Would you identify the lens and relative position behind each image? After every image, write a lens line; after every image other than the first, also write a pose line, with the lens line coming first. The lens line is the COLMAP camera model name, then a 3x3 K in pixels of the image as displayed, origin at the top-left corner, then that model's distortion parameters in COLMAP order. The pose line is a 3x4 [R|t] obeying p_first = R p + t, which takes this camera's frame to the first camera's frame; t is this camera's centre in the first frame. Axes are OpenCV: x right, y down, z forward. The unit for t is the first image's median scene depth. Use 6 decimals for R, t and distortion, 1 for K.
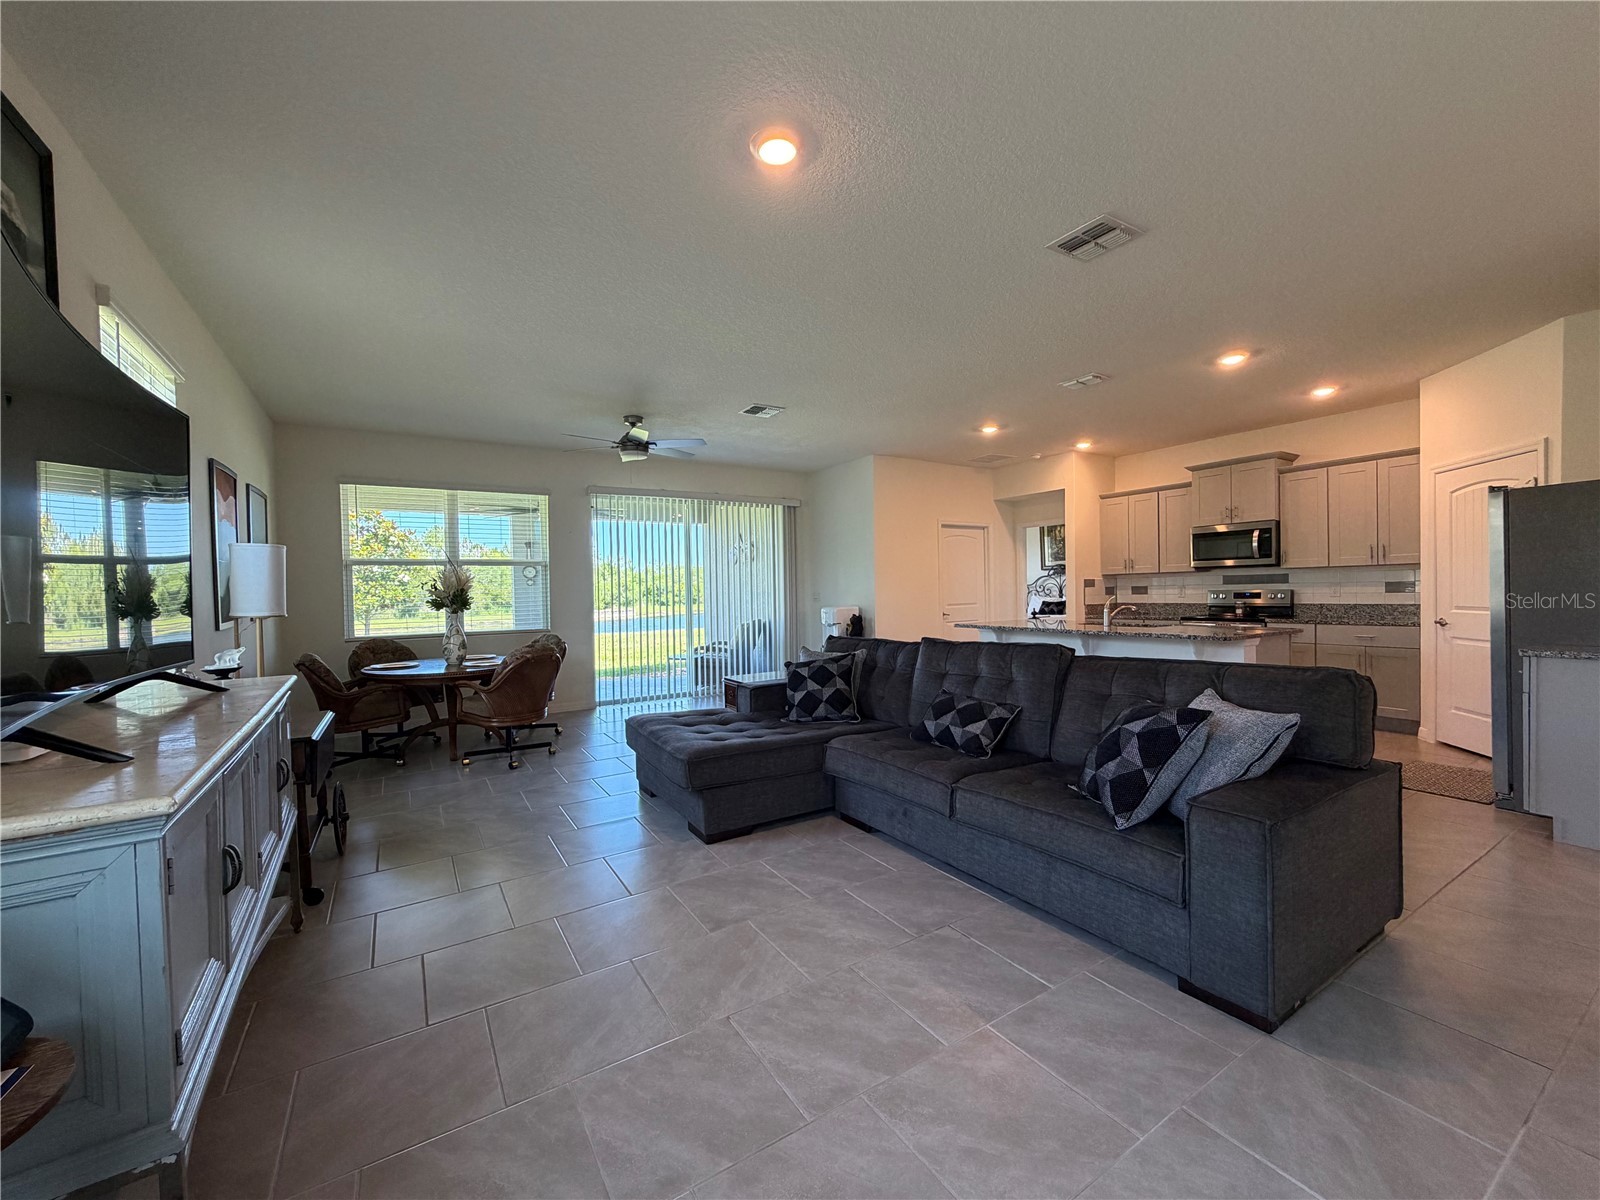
lens RADIAL K [[637.0, 0, 796.2], [0, 637.0, 601.0], [0, 0, 1]] dist [0.000264, 0.000221]
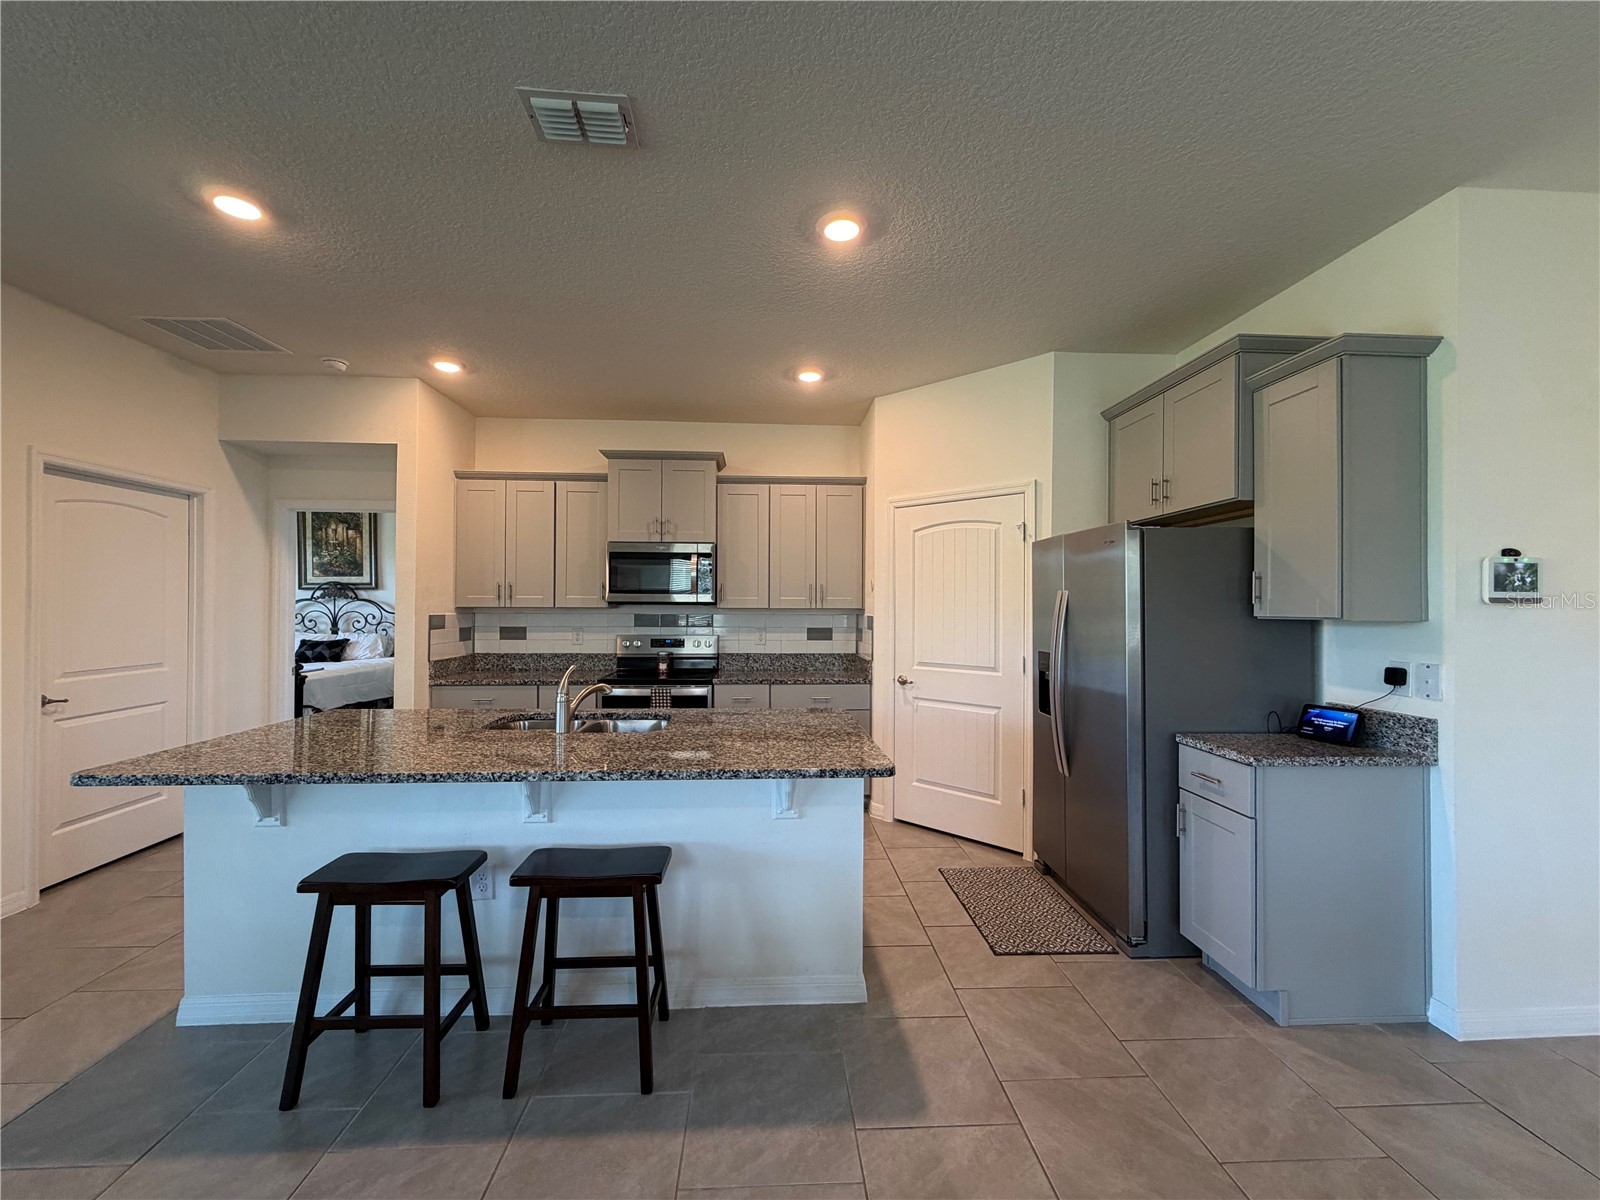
lens RADIAL K [[637.0, 0, 796.2], [0, 637.0, 601.0], [0, 0, 1]] dist [0.000264, 0.000221]
pose [[0.479869, 0.029622, 0.876840, 0.133181], [-0.001452, 0.999455, -0.032969, -0.031861], [-0.877339, 0.014548, 0.479650, 0.505347]]
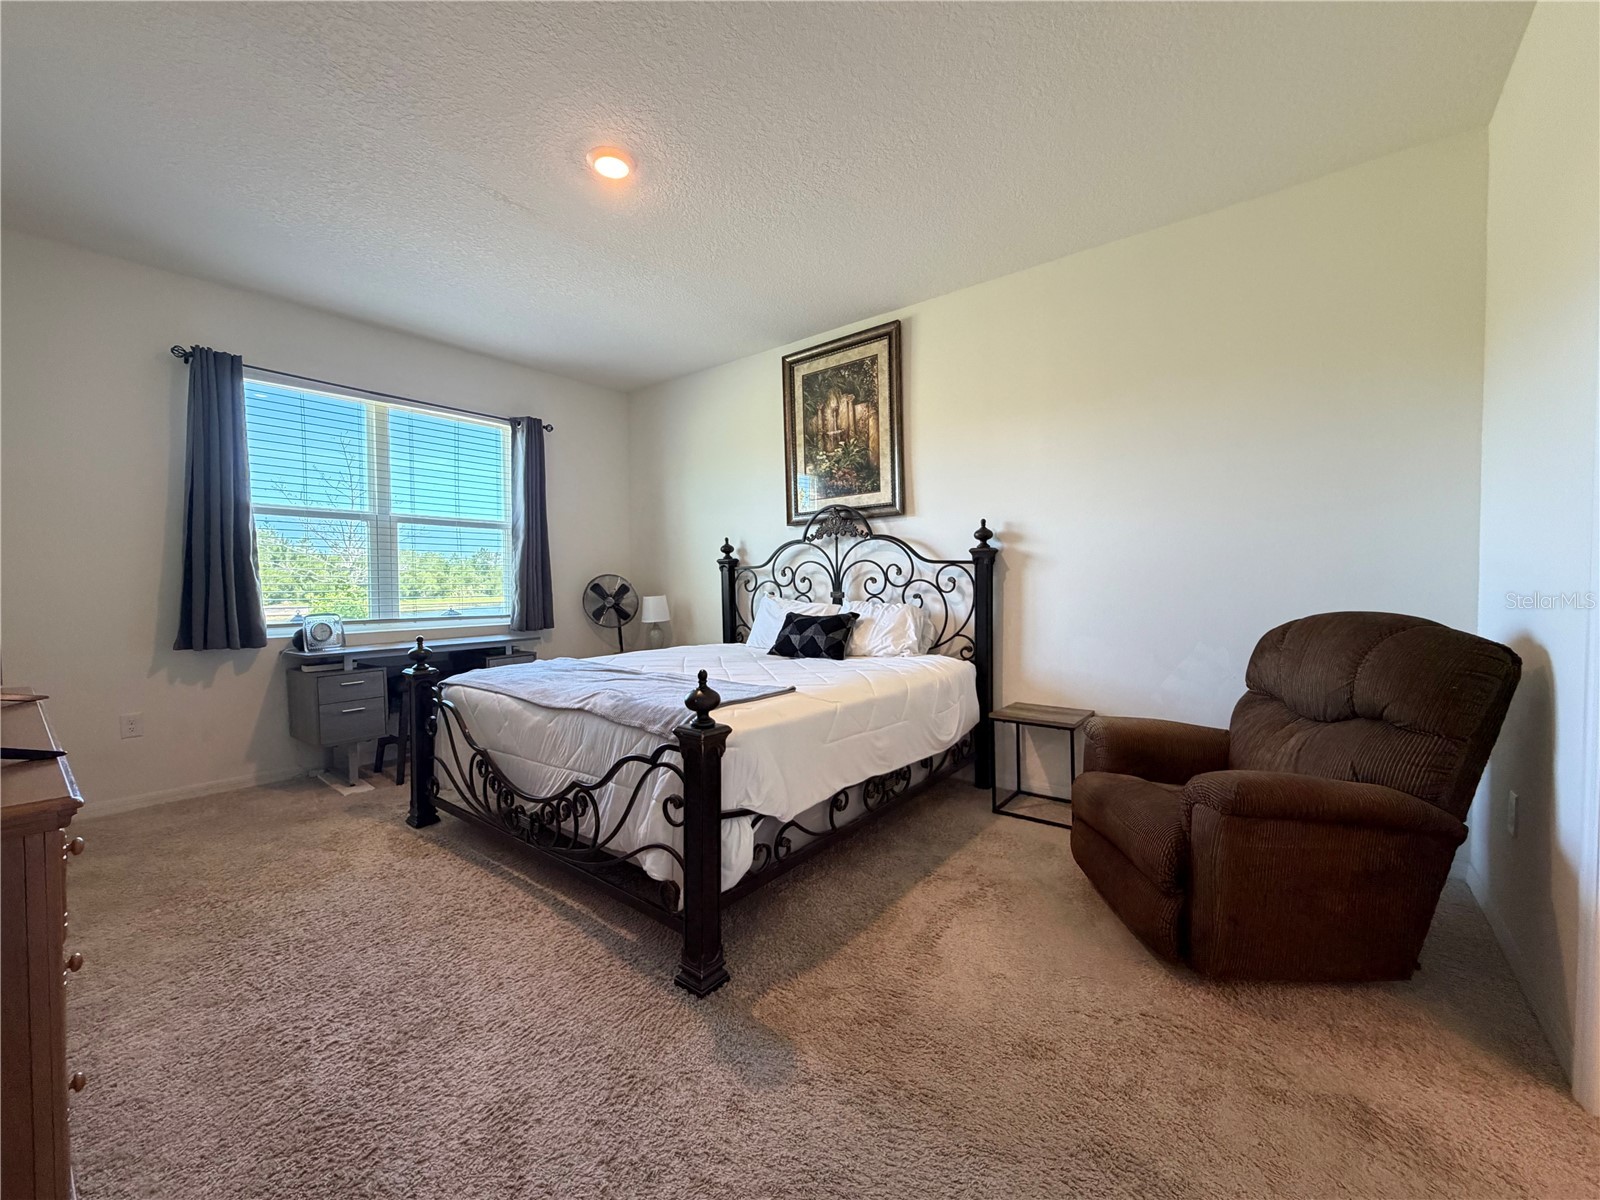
lens RADIAL K [[637.0, 0, 796.2], [0, 637.0, 601.0], [0, 0, 1]] dist [0.000264, 0.000221]
pose [[0.945480, 0.006078, 0.325625, 0.503905], [-0.008247, 0.999952, 0.005282, -0.014604], [-0.325577, -0.007680, 0.945484, 1.216767]]
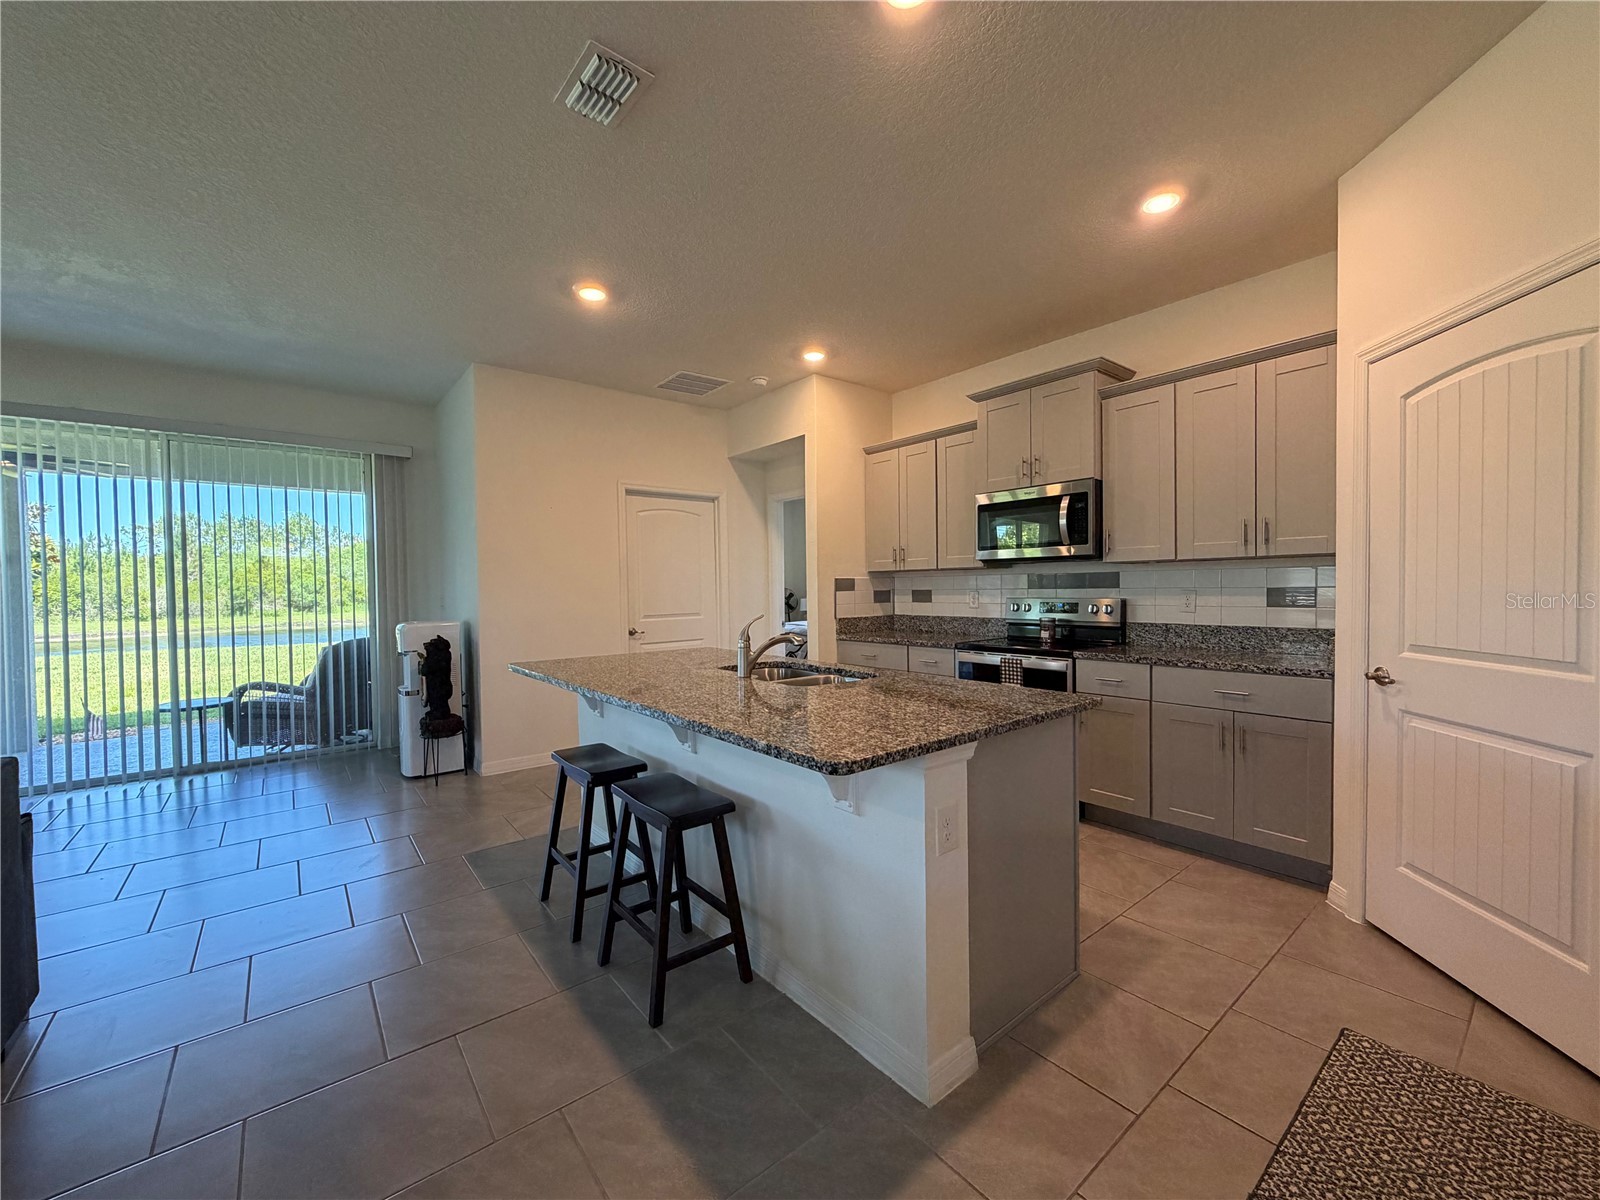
lens RADIAL K [[637.0, 0, 796.2], [0, 637.0, 601.0], [0, 0, 1]] dist [0.000264, 0.000221]
pose [[0.992597, 0.003838, 0.121390, 0.373891], [-0.004483, 0.999977, 0.005041, -0.016281], [-0.121368, -0.005548, 0.992592, 0.414722]]
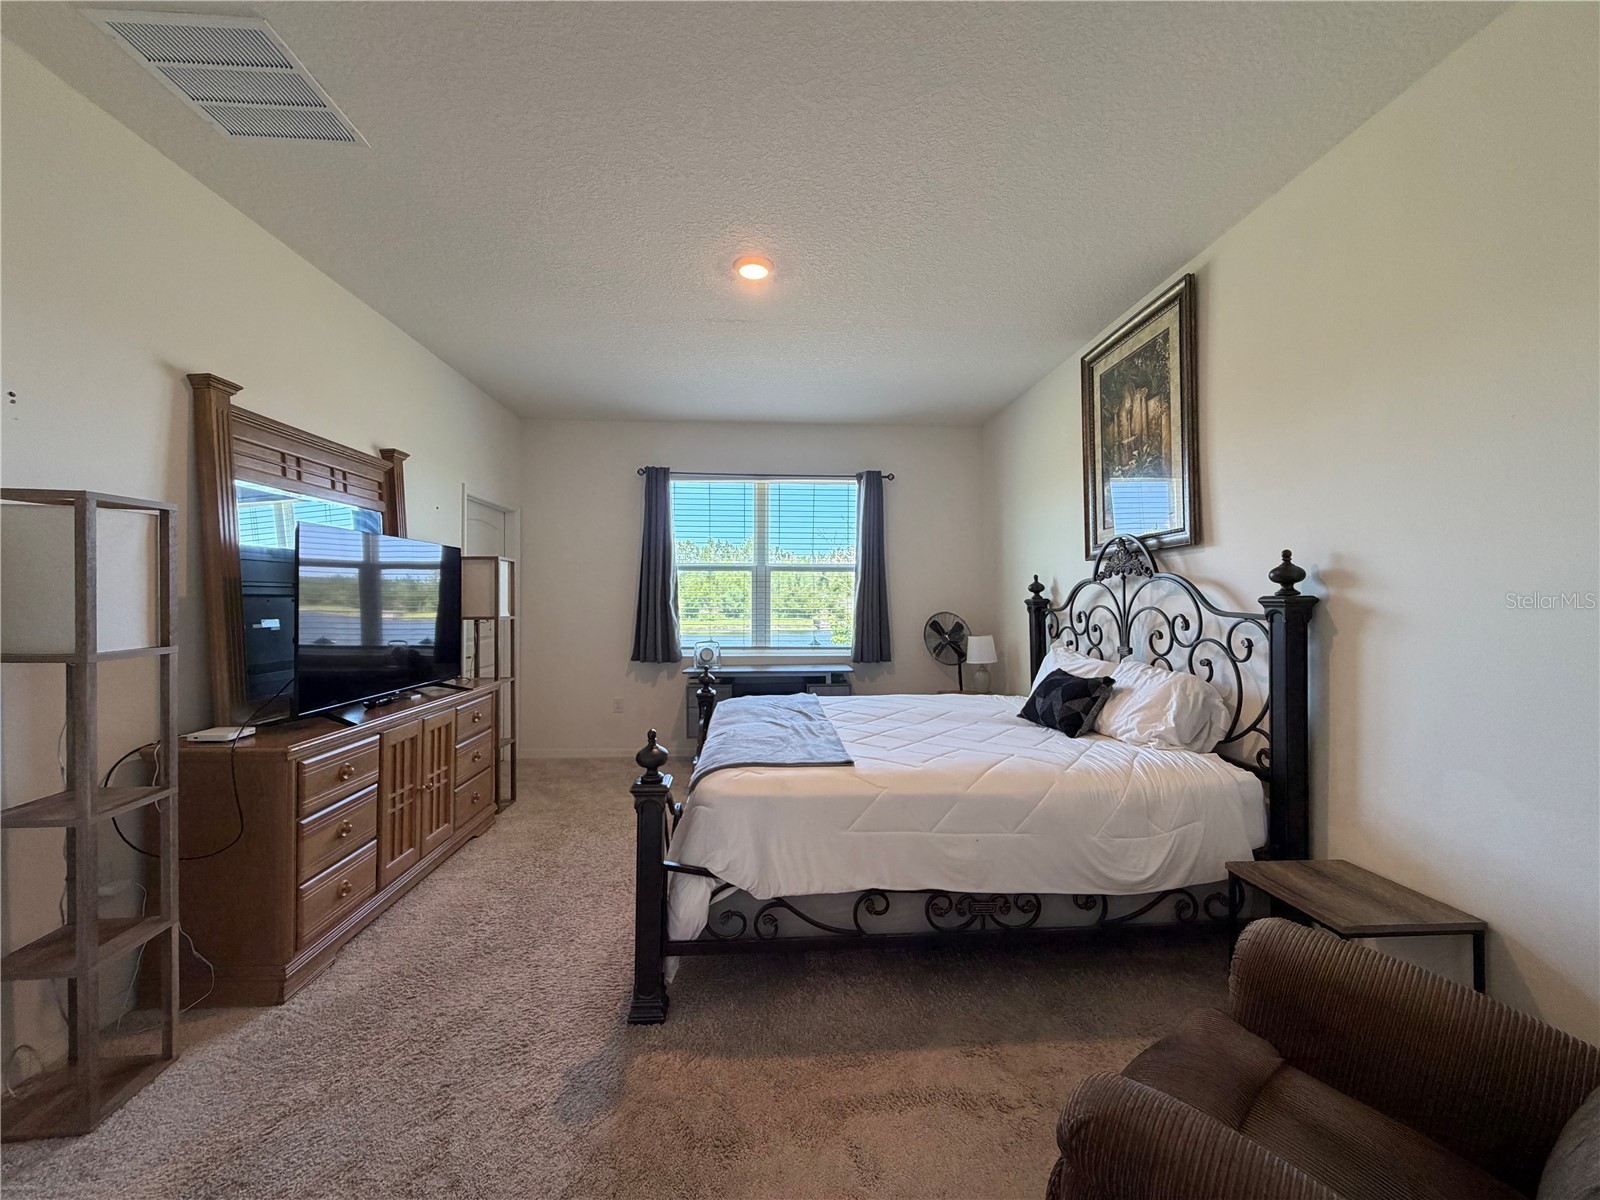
lens RADIAL K [[637.0, 0, 796.2], [0, 637.0, 601.0], [0, 0, 1]] dist [0.000264, 0.000221]
pose [[0.873608, 0.023414, -0.486067, 0.757347], [-0.029587, 0.999550, -0.005029, -0.044806], [0.485730, 0.018775, 0.873907, 1.253228]]
